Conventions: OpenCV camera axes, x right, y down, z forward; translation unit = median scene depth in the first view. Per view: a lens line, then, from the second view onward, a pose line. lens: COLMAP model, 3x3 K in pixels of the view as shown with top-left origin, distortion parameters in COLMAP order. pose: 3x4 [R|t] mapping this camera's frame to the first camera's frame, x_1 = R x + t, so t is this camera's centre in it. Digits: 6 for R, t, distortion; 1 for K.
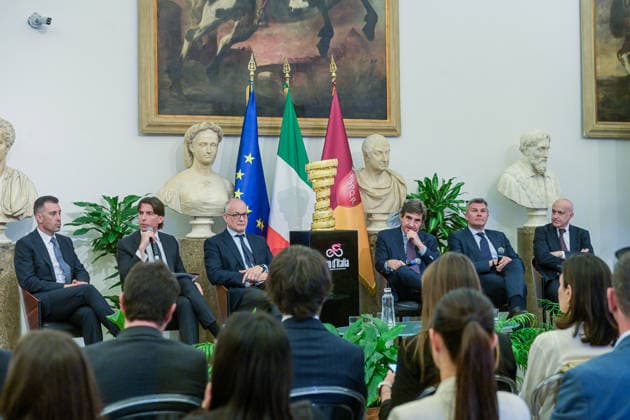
lens RADIAL K [[1283.5, 0, 315.0], [0, 1283.5, 210.0], [0, 0, 1]] dist [-0.015183, -0.066449]
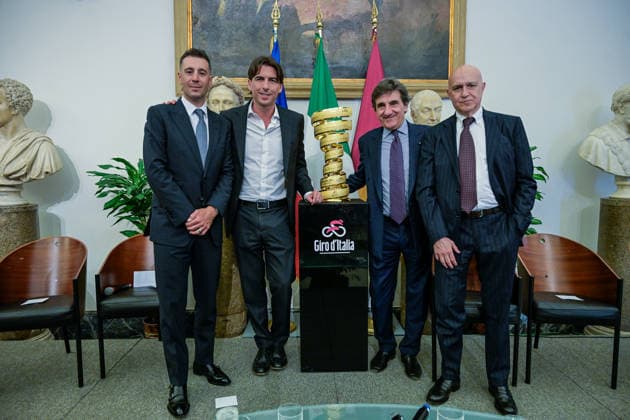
lens RADIAL K [[417.8, 0, 315.0], [0, 417.8, 210.0], [0, 0, 1]] dist [-0.004417, -0.000372]
pose [[0.923792, 0.044568, -0.380293, 0.090677], [-0.011563, 0.995997, 0.088636, -0.001275], [0.382721, -0.077484, 0.920609, 0.706534]]
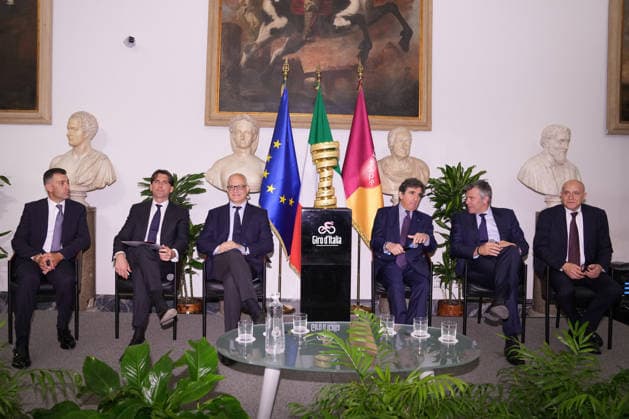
lens RADIAL K [[440.5, 0, 309.9], [0, 440.5, 195.5], [0, 0, 1]] dist [-0.038320, 0.000277]
pose [[0.923878, 0.035059, -0.381077, 0.127266], [-0.032240, 0.999385, 0.013780, 0.000666], [0.381326, -0.000445, 0.924441, 0.609355]]
